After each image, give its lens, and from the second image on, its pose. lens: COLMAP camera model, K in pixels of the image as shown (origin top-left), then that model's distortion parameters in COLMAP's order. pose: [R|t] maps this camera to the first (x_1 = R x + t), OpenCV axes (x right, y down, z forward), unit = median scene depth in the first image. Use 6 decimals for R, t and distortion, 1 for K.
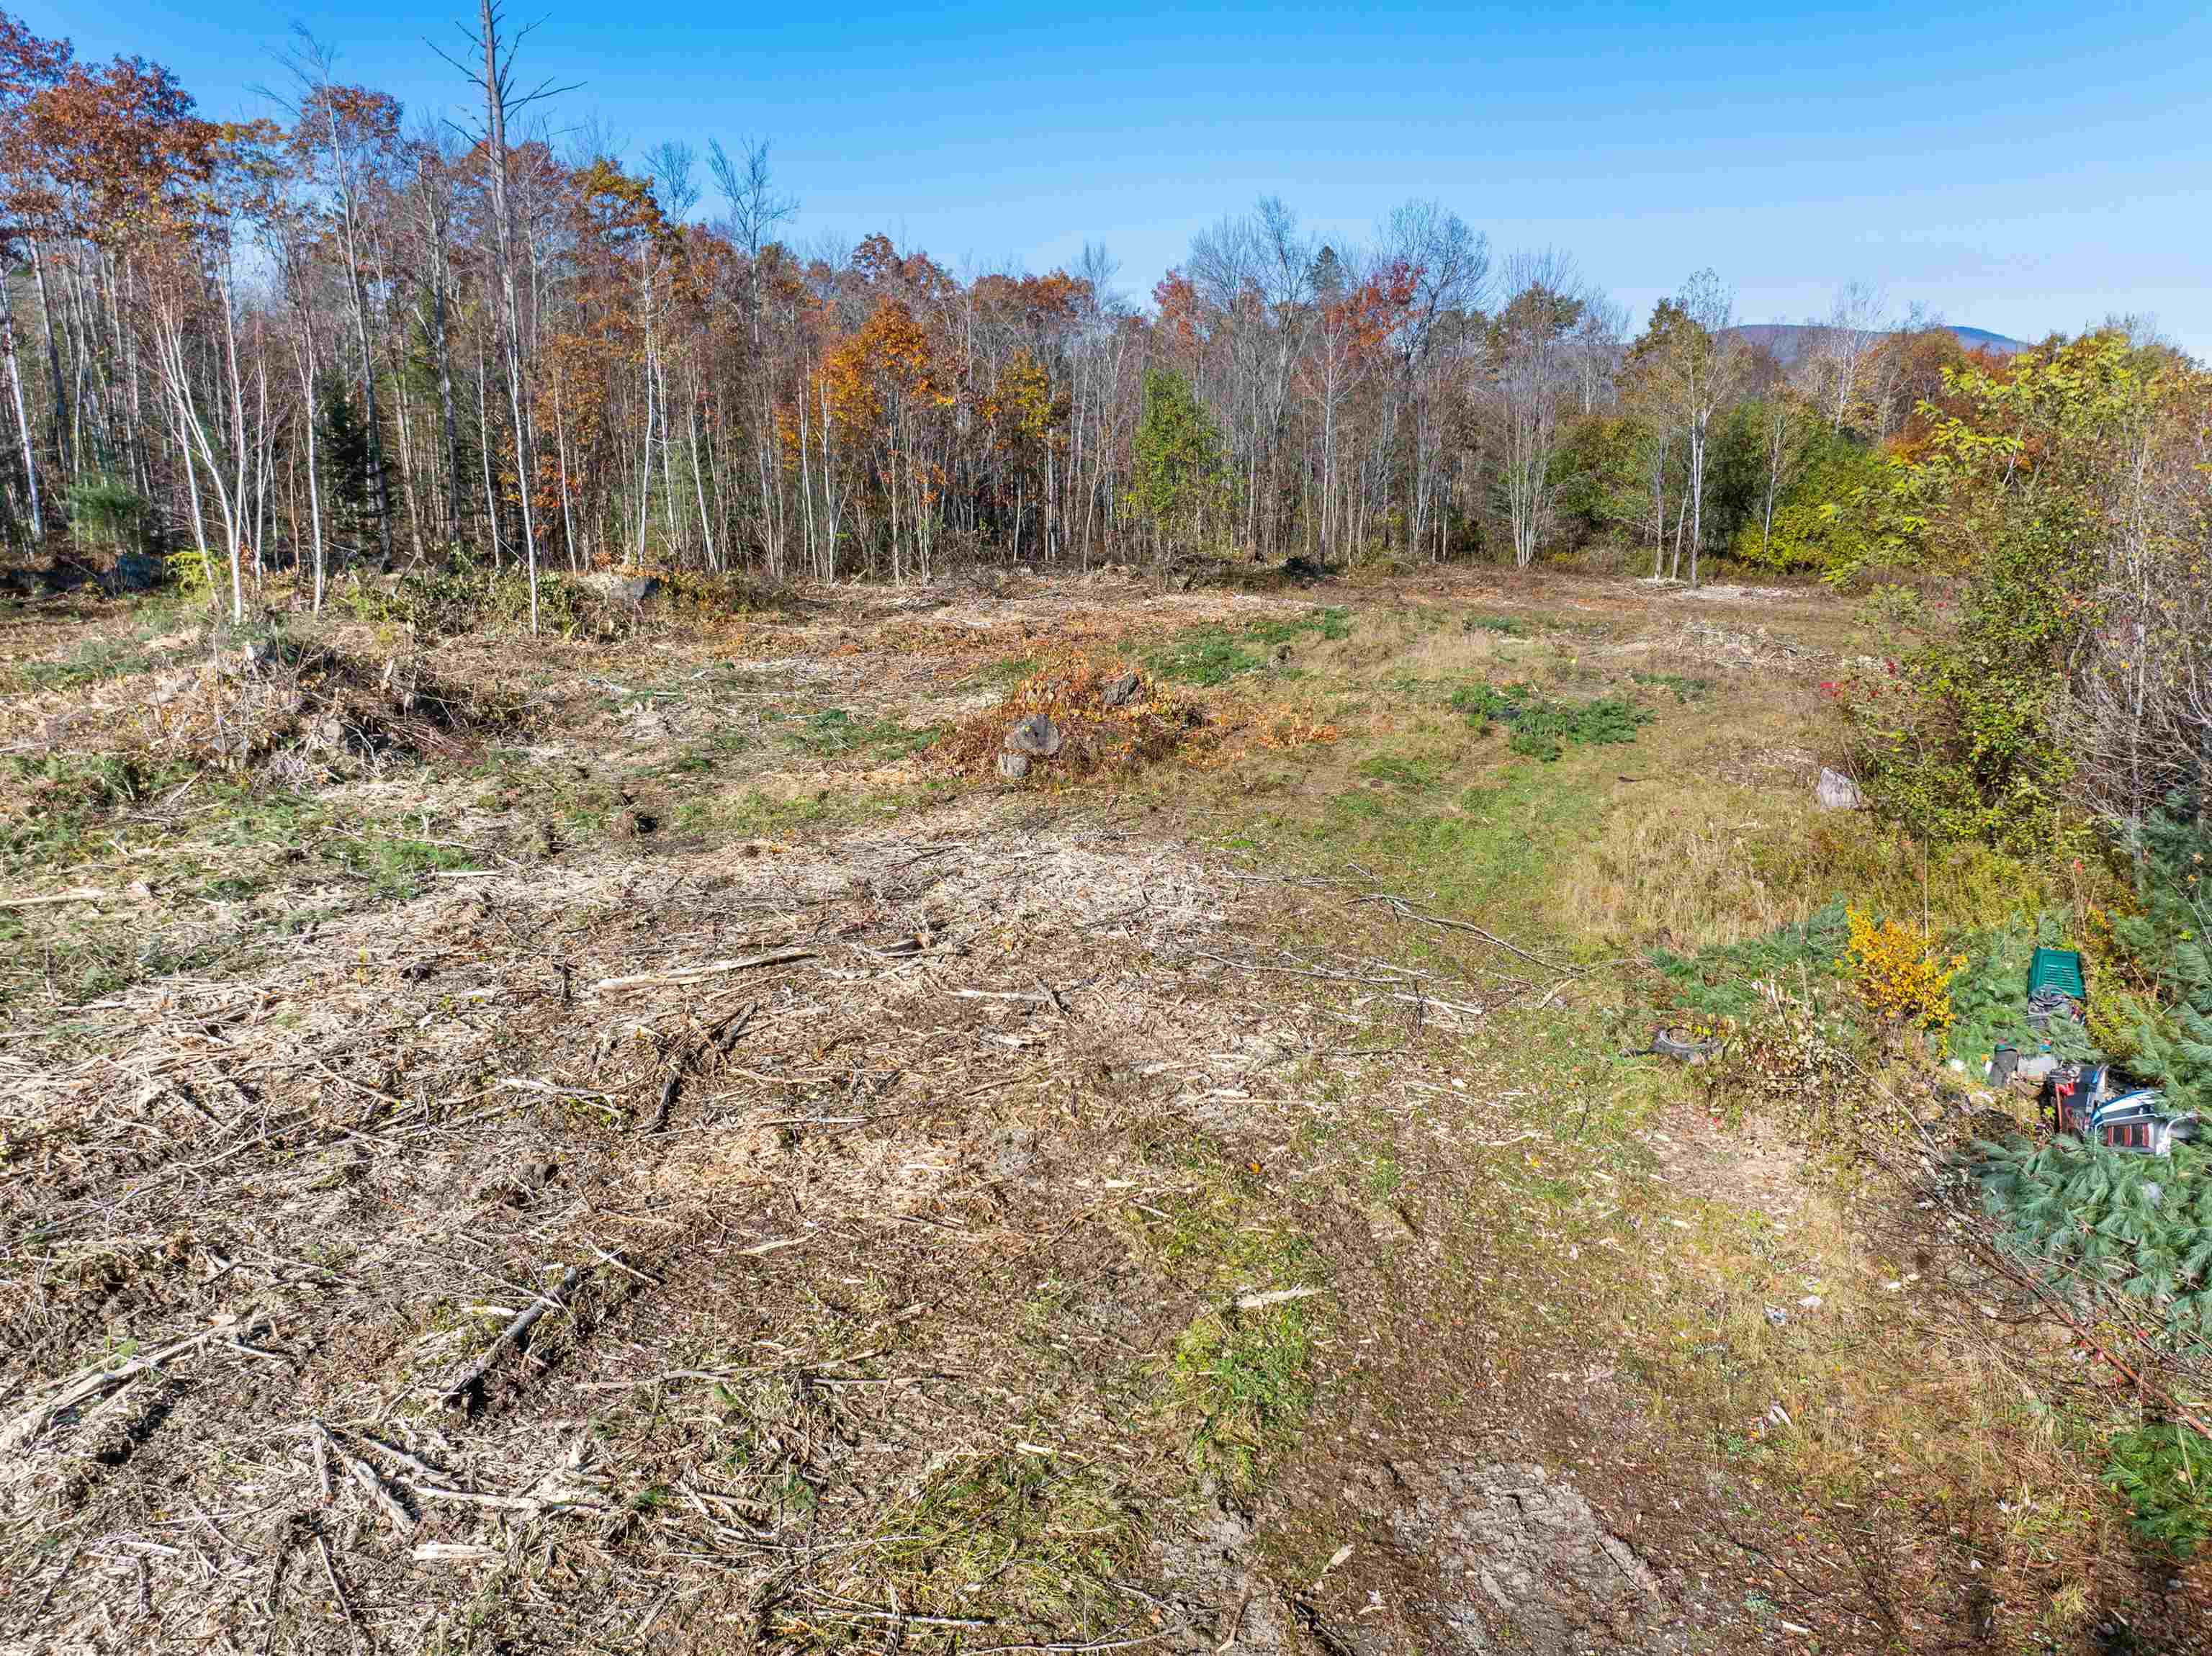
lens RADIAL K [[1581.4, 0, 1106.0], [0, 1581.4, 828.0], [0, 0, 1]] dist [-0.062089, 0.032859]
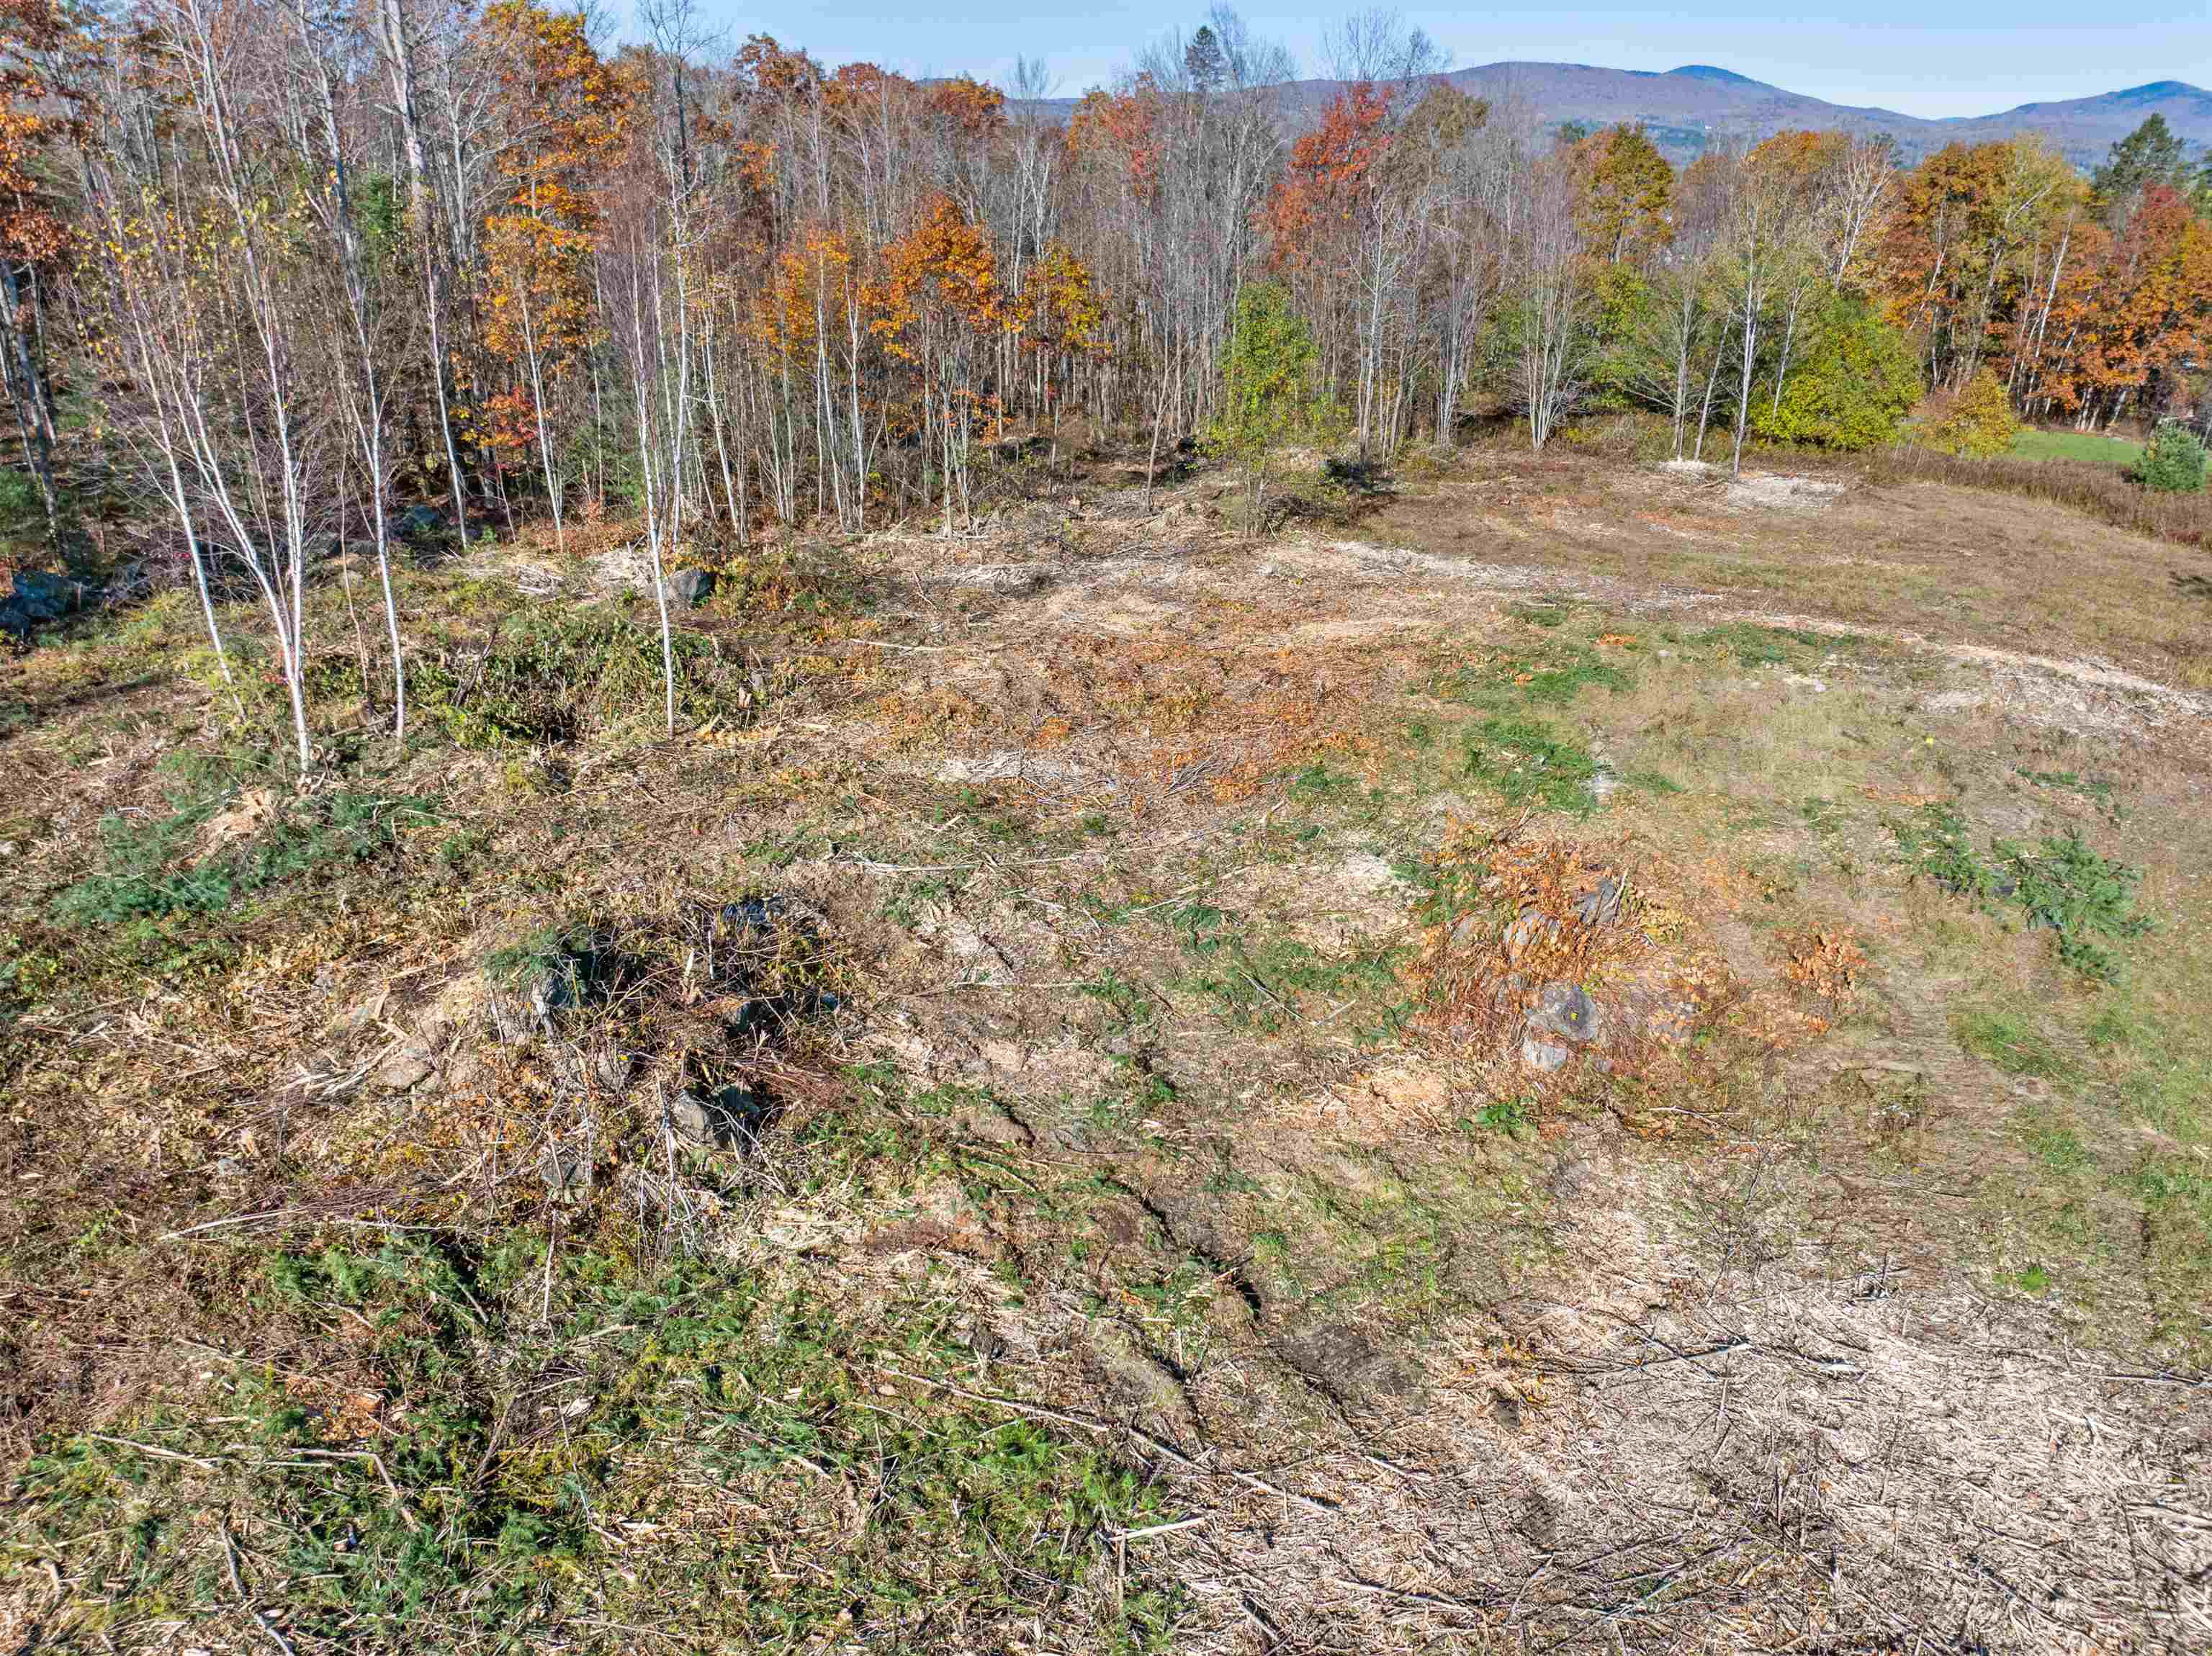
lens RADIAL K [[1546.0, 0, 1106.0], [0, 1546.0, 828.0], [0, 0, 1]] dist [-0.068330, 0.041819]
pose [[0.989035, -0.055953, 0.136670, -0.127549], [0.033567, 0.986396, 0.160921, -0.095390], [-0.143815, -0.154569, 0.977459, 0.100841]]
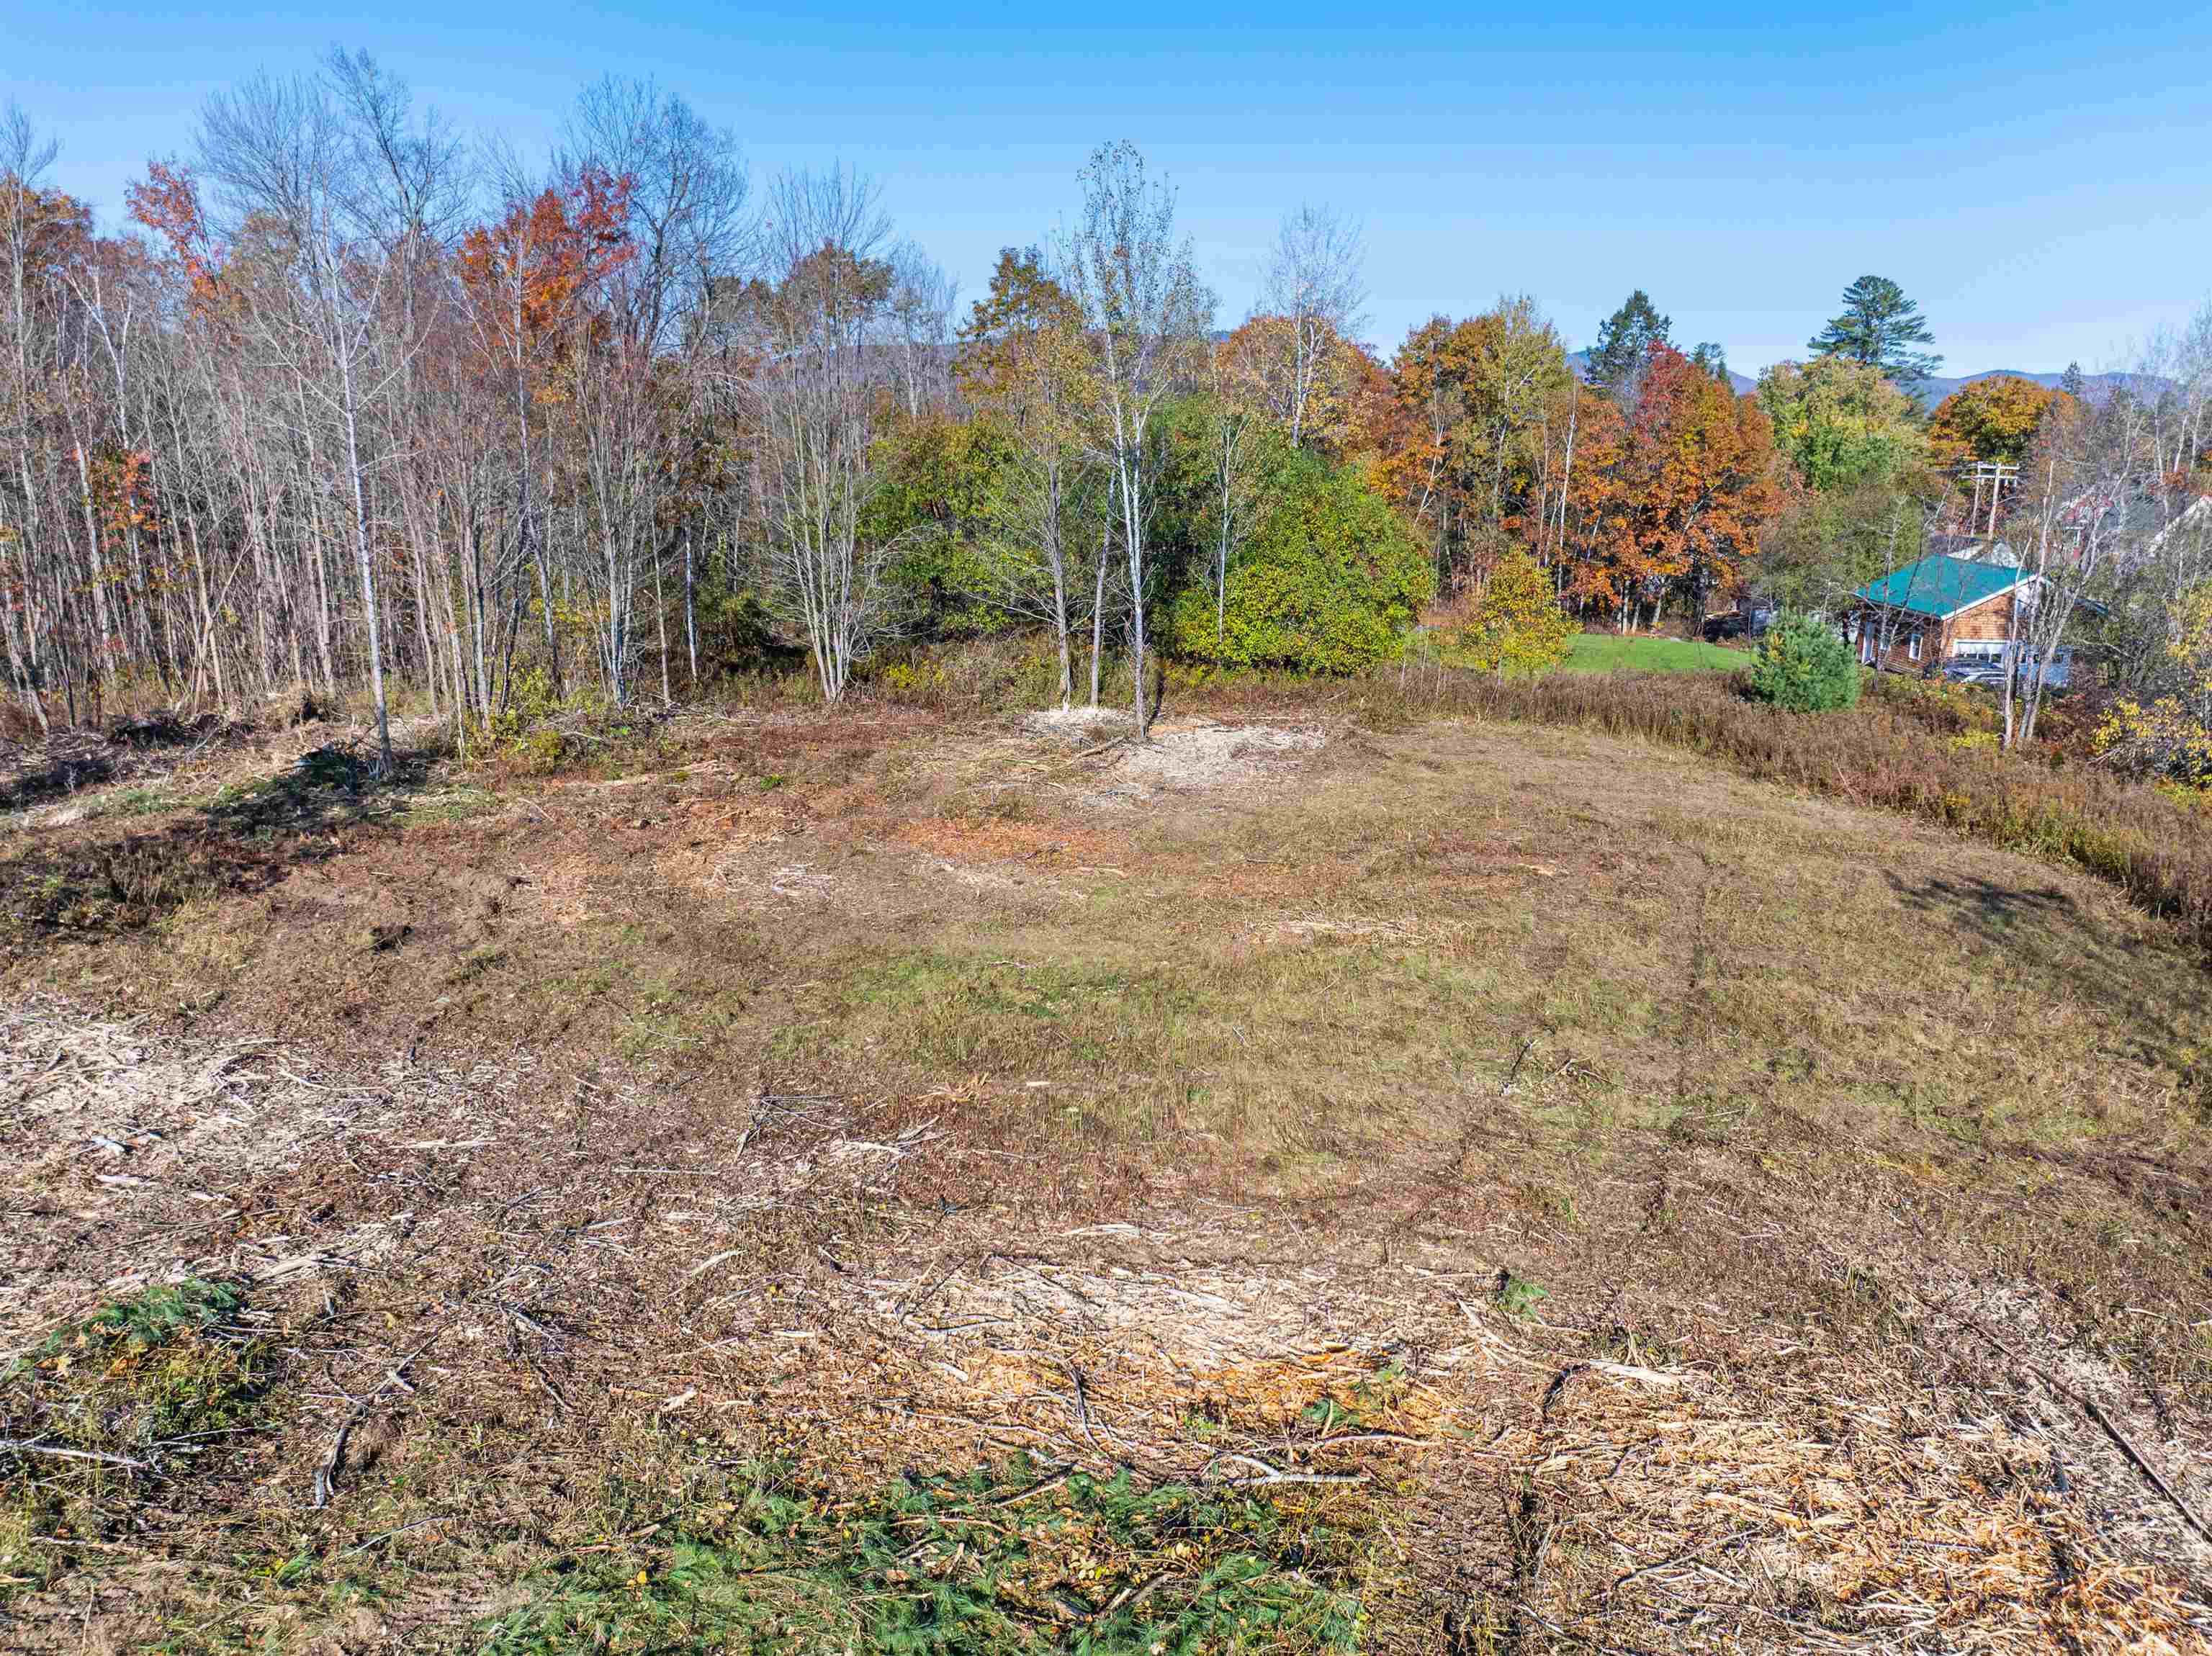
lens RADIAL K [[1550.8, 0, 1106.0], [0, 1550.8, 828.0], [0, 0, 1]] dist [-0.006821, -0.081343]
pose [[0.916344, -0.101829, 0.387227, 0.134371], [0.100548, 0.994652, 0.023625, -0.121733], [-0.387562, 0.017286, 0.921682, 0.451277]]
